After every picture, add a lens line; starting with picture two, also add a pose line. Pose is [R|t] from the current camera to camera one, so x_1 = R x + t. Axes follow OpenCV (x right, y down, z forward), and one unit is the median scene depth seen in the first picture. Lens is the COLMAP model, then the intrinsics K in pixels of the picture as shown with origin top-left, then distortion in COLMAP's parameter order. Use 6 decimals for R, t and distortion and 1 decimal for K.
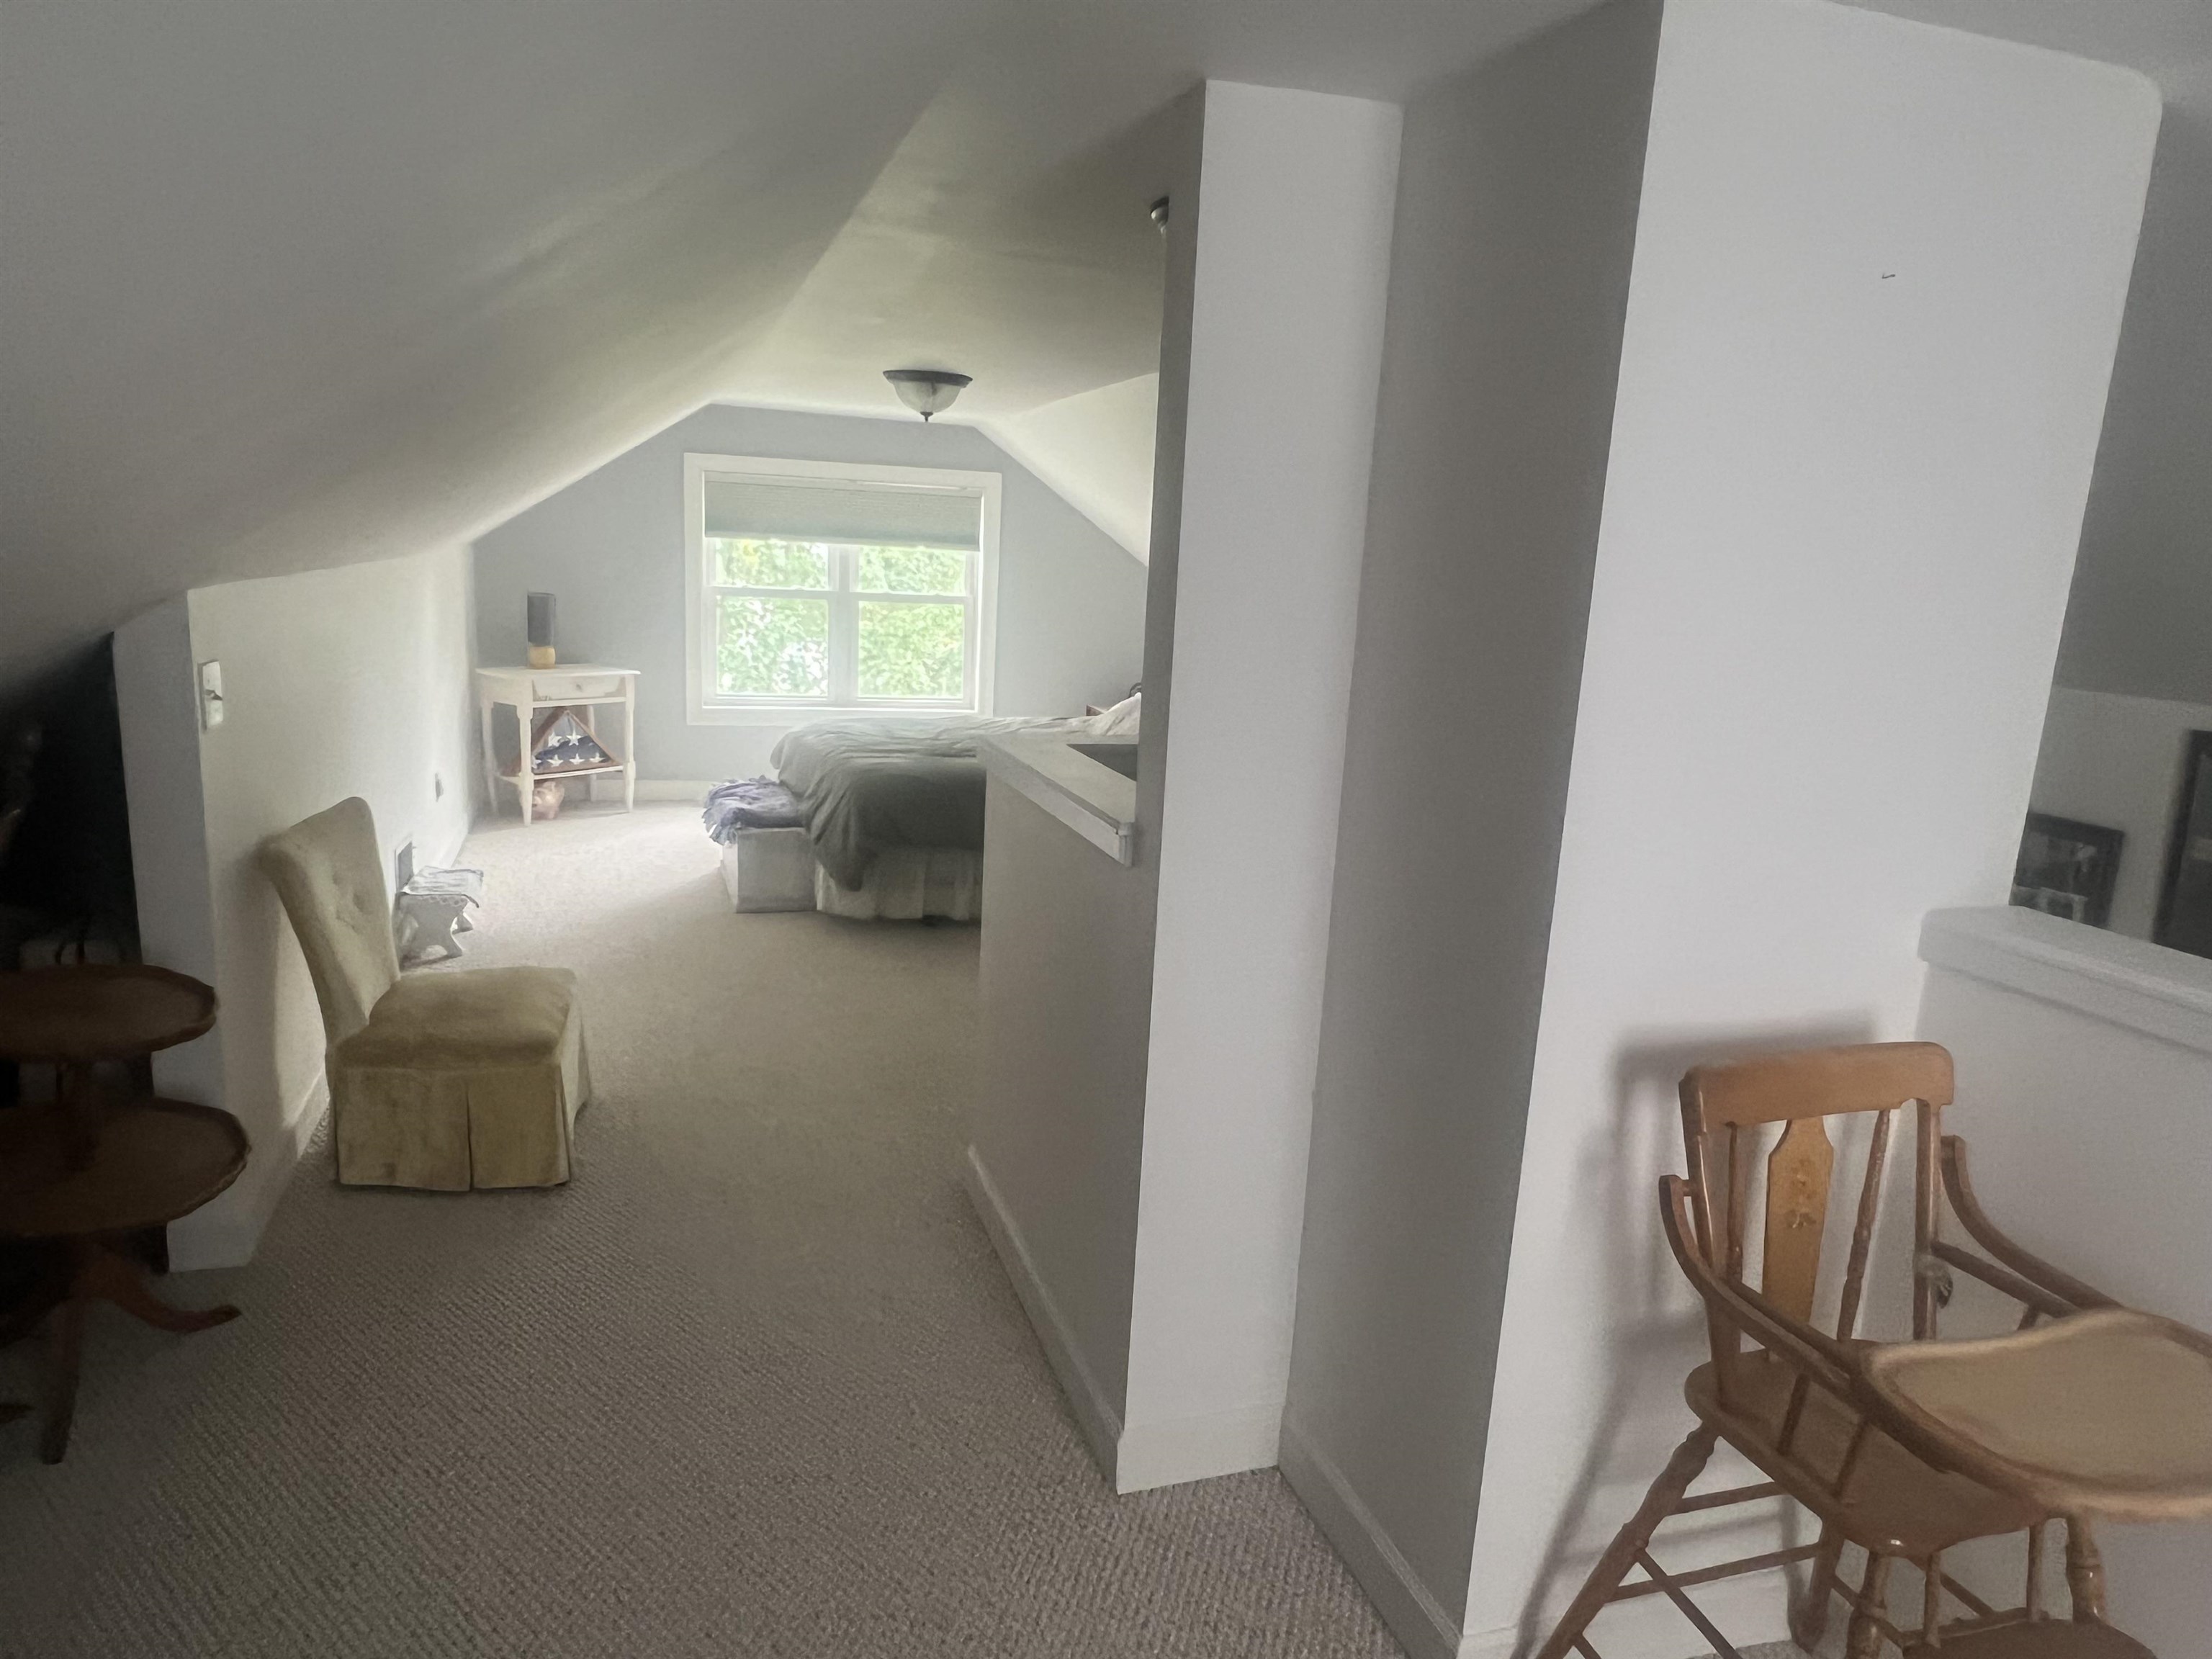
lens RADIAL K [[1432.9, 0, 1095.5], [0, 1432.9, 836.5], [0, 0, 1]] dist [0.009845, 0.000259]
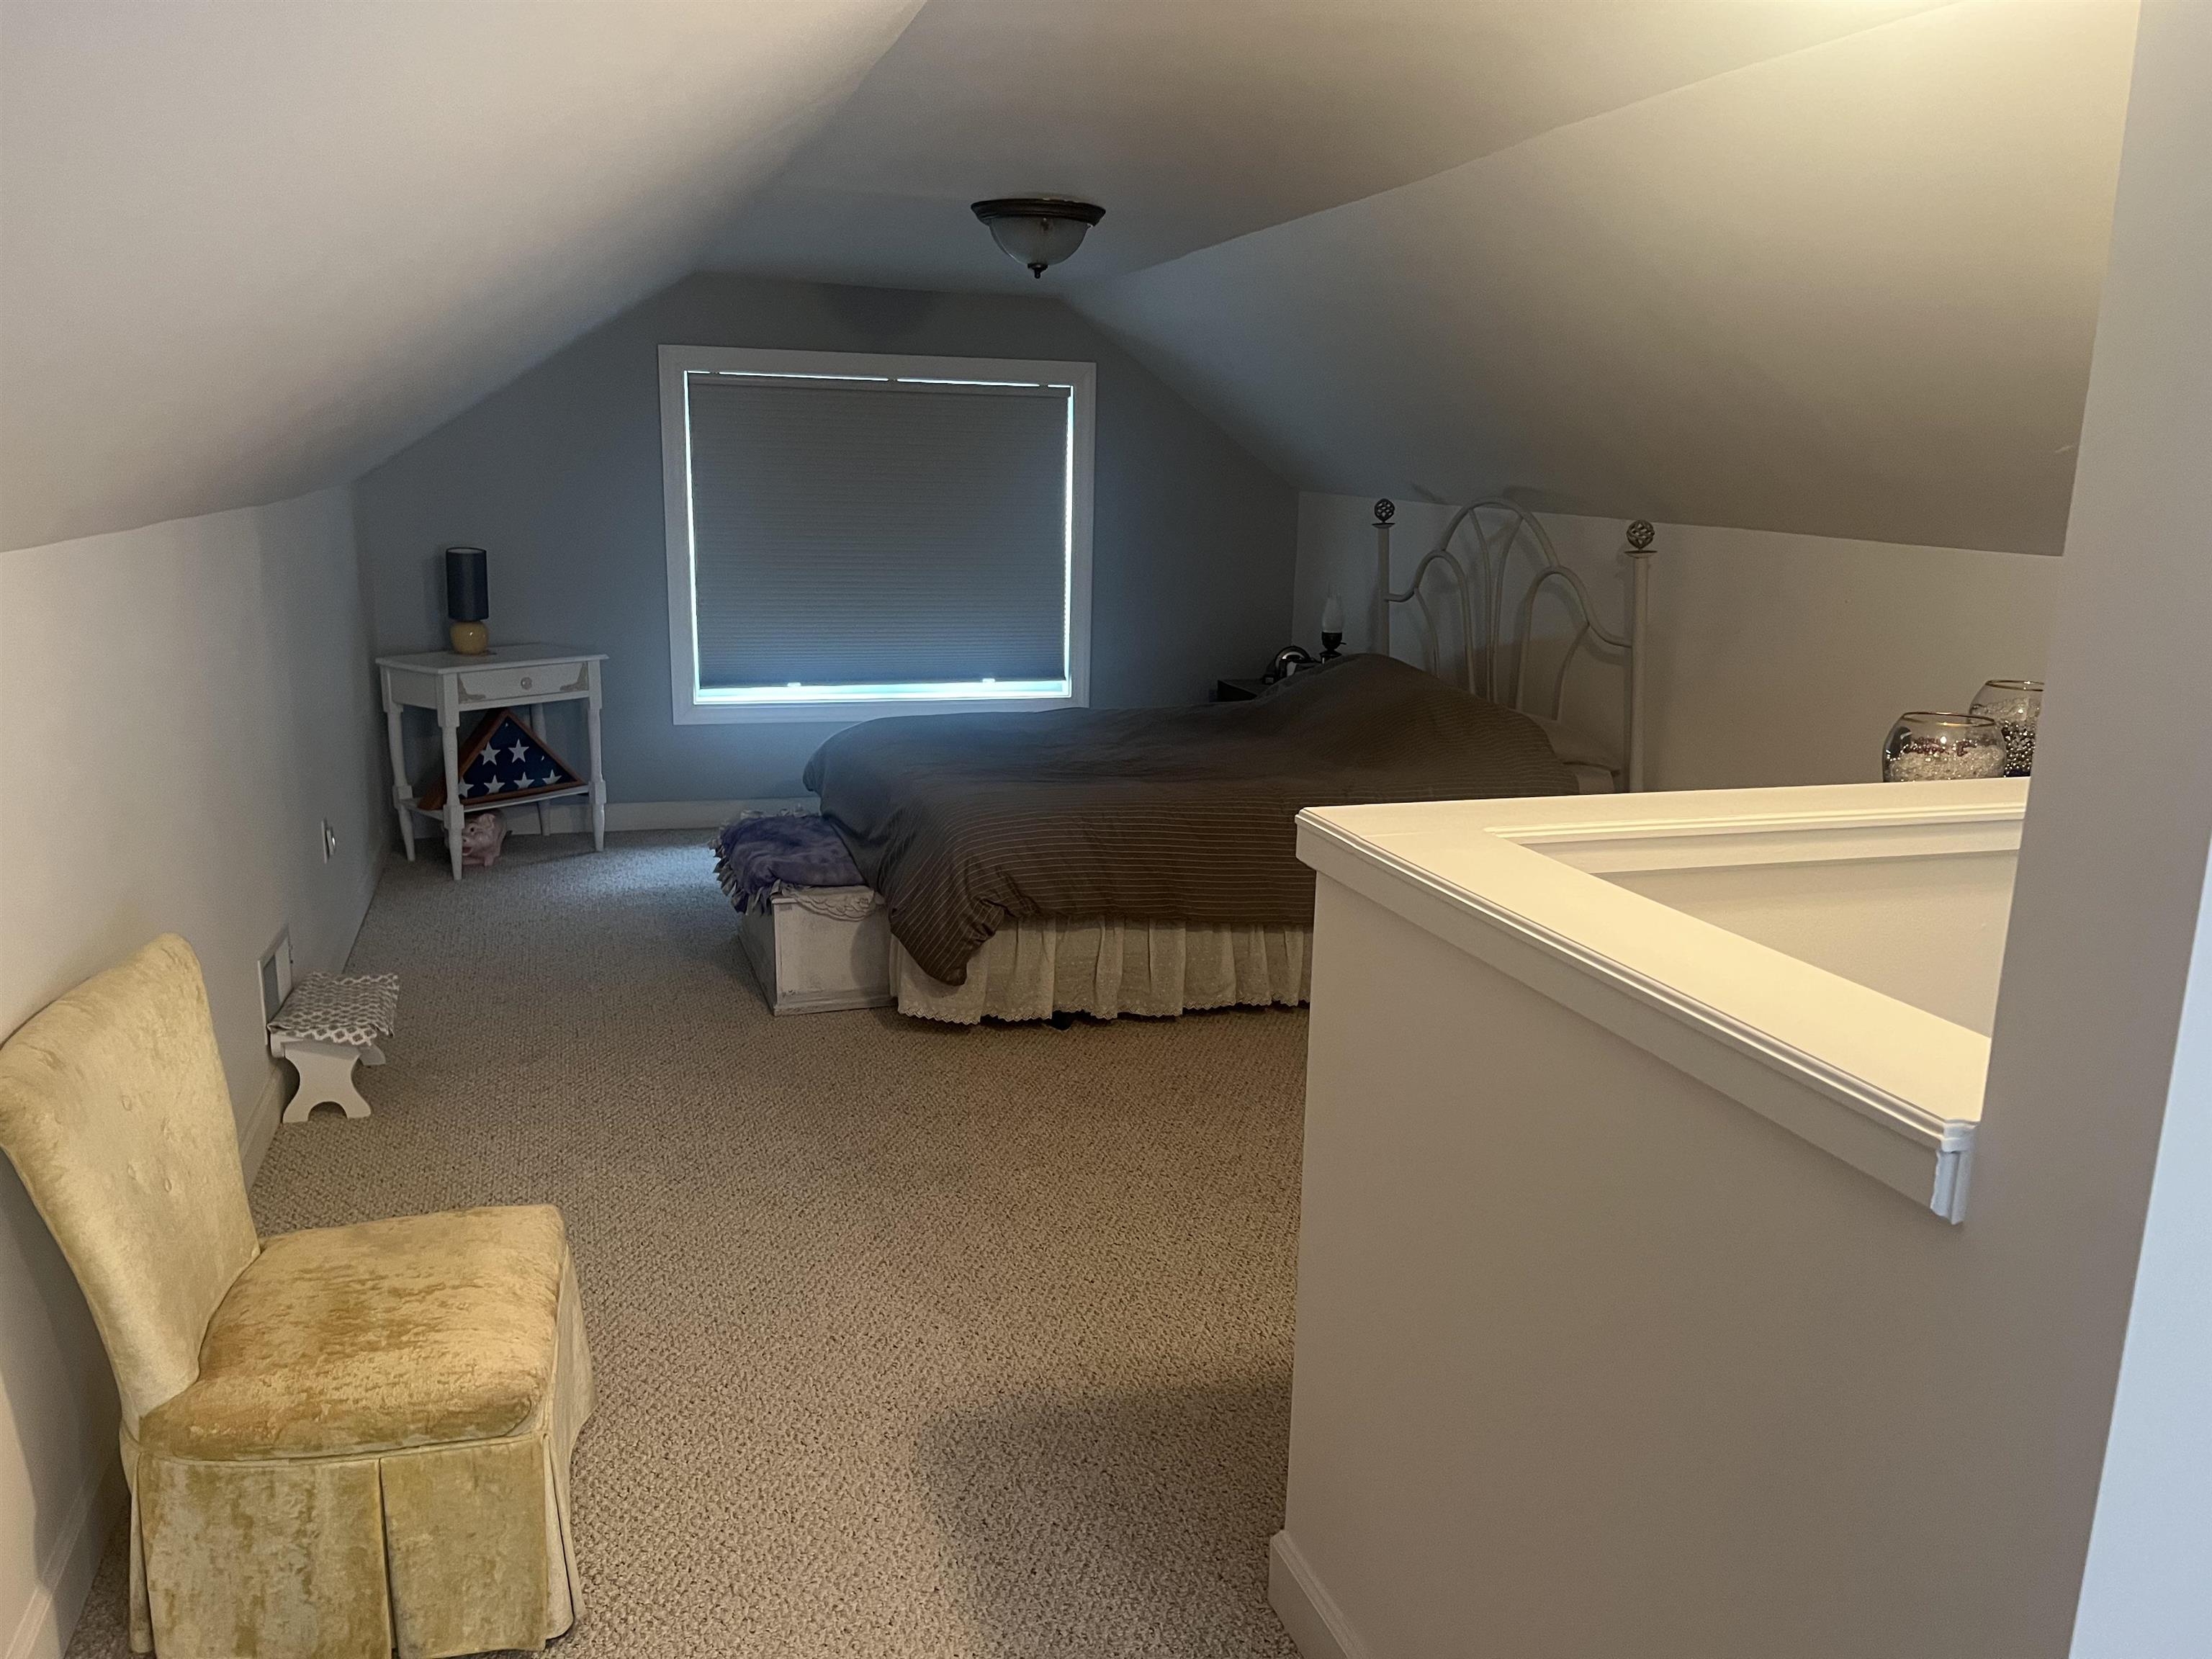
lens RADIAL K [[1649.7, 0, 1115.0], [0, 1649.7, 822.2], [0, 0, 1]] dist [0.043945, -0.062576]
pose [[0.999553, -0.029300, 0.005873, -0.076407], [0.029219, 0.999482, 0.013471, -0.036829], [-0.006265, -0.013293, 0.999892, 0.181972]]
